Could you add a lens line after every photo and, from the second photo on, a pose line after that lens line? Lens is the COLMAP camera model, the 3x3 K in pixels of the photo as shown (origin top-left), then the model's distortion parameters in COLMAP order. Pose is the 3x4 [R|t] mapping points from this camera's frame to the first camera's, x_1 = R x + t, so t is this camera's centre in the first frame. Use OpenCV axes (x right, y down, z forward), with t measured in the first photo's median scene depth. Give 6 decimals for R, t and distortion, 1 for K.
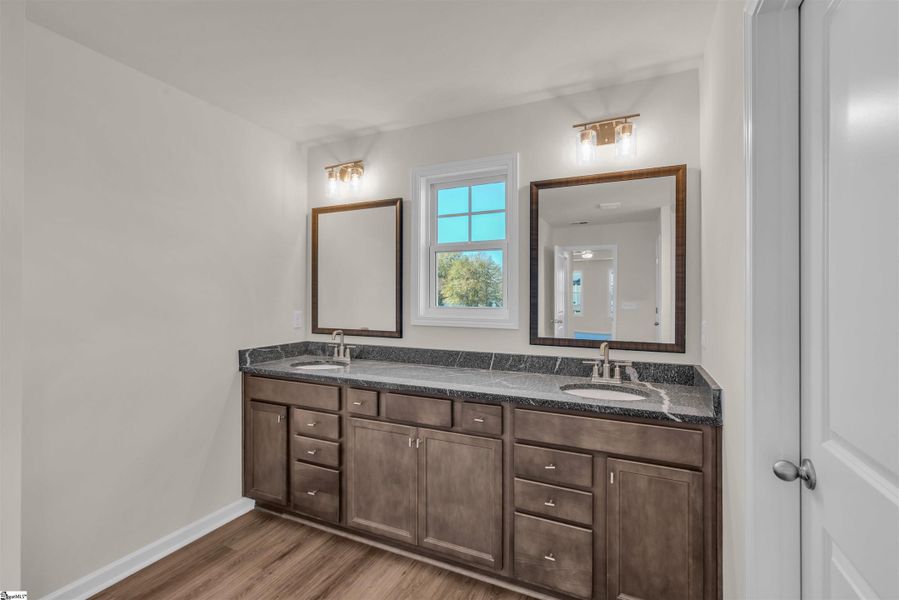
lens RADIAL K [[405.0, 0, 450.9], [0, 405.0, 298.1], [0, 0, 1]] dist [-0.002749, 0.000247]
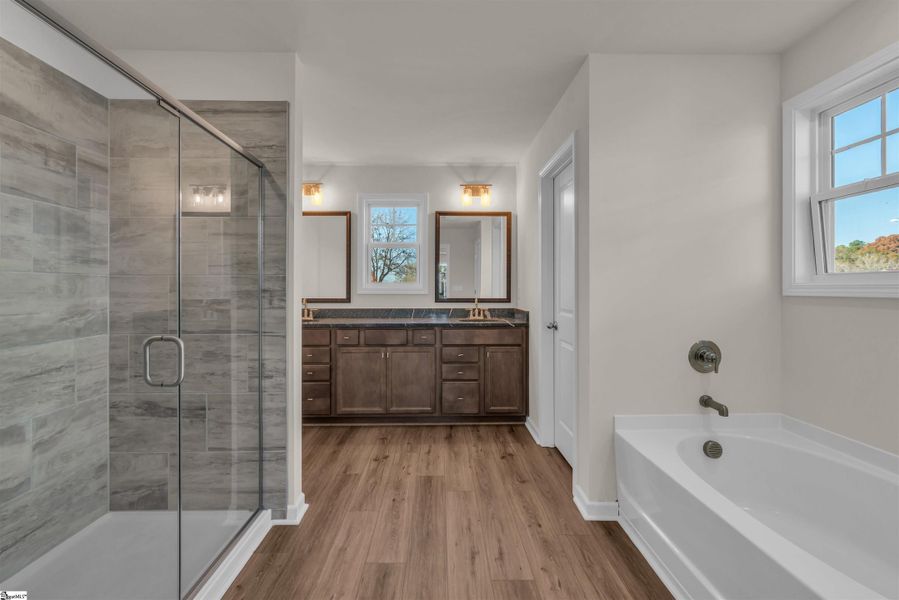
lens RADIAL K [[405.0, 0, 450.9], [0, 405.0, 298.1], [0, 0, 1]] dist [-0.002749, 0.000247]
pose [[0.894553, -0.012559, 0.446786, -0.614807], [0.003561, 0.999774, 0.020972, 0.066074], [-0.446948, -0.017169, 0.894395, -0.712533]]
